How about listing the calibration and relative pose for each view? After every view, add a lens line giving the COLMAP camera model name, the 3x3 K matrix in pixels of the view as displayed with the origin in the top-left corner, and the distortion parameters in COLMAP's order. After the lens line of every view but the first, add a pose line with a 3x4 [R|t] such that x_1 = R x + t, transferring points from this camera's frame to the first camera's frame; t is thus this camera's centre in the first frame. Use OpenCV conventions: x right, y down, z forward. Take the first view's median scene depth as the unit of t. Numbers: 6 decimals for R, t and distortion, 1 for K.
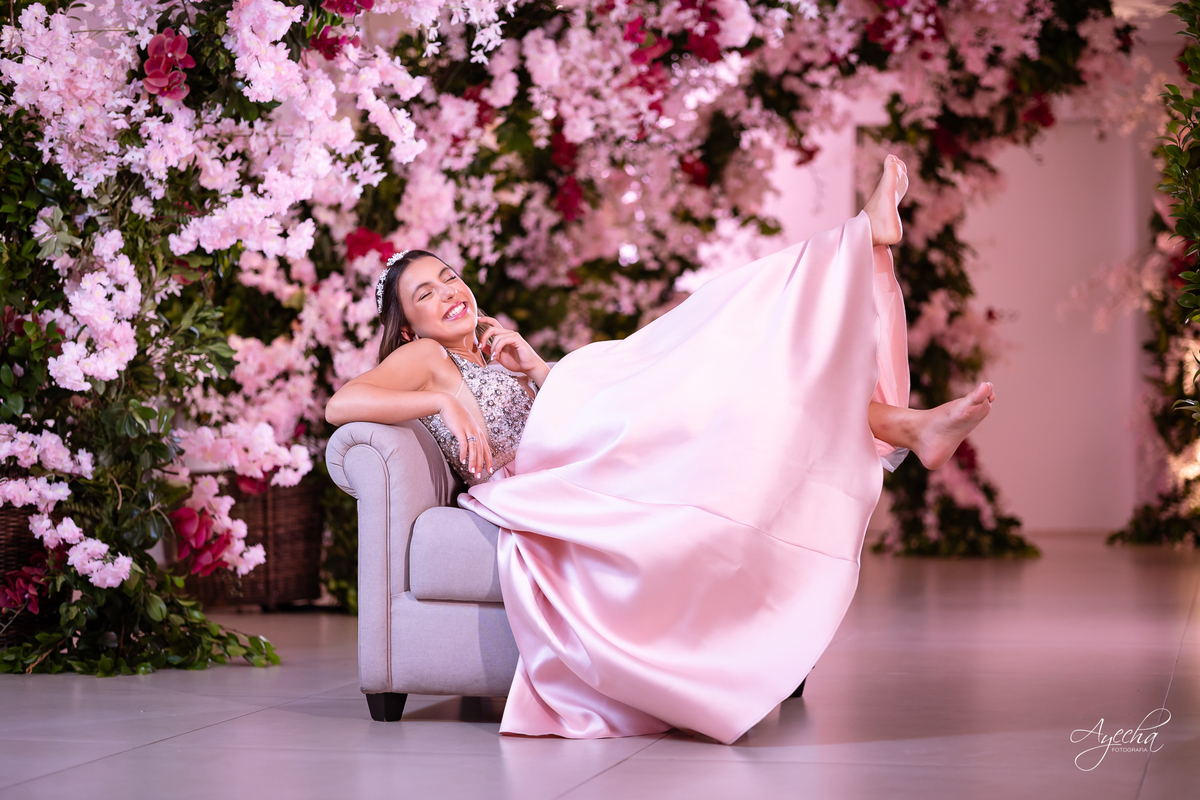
lens RADIAL K [[2904.8, 0, 610.4], [0, 2904.8, 395.9], [0, 0, 1]] dist [0.043652, 0.000000]
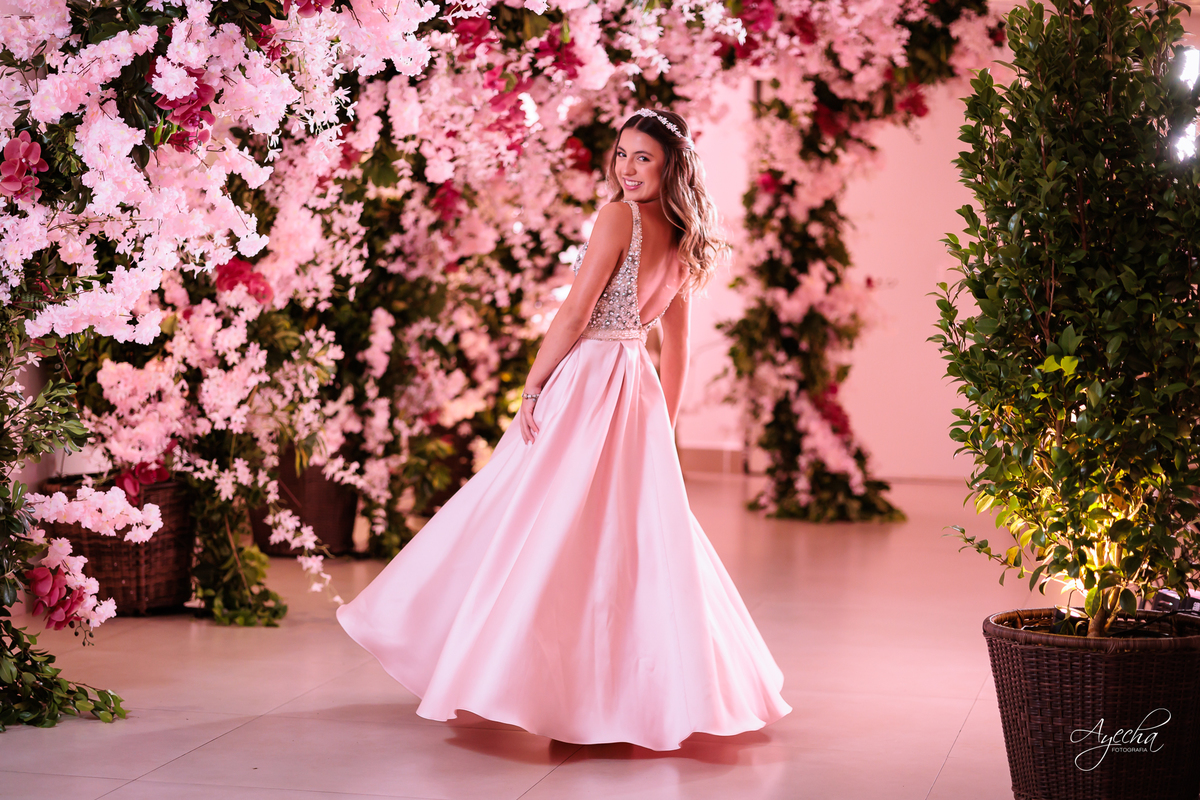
lens RADIAL K [[2904.8, 0, 611.3], [0, 2904.8, 391.8], [0, 0, 1]] dist [0.043652, 0.000000]
pose [[0.999673, 0.022929, 0.011315, 0.060698], [-0.023663, 0.997290, 0.069659, -0.128283], [-0.009687, -0.069904, 0.997507, -0.078104]]
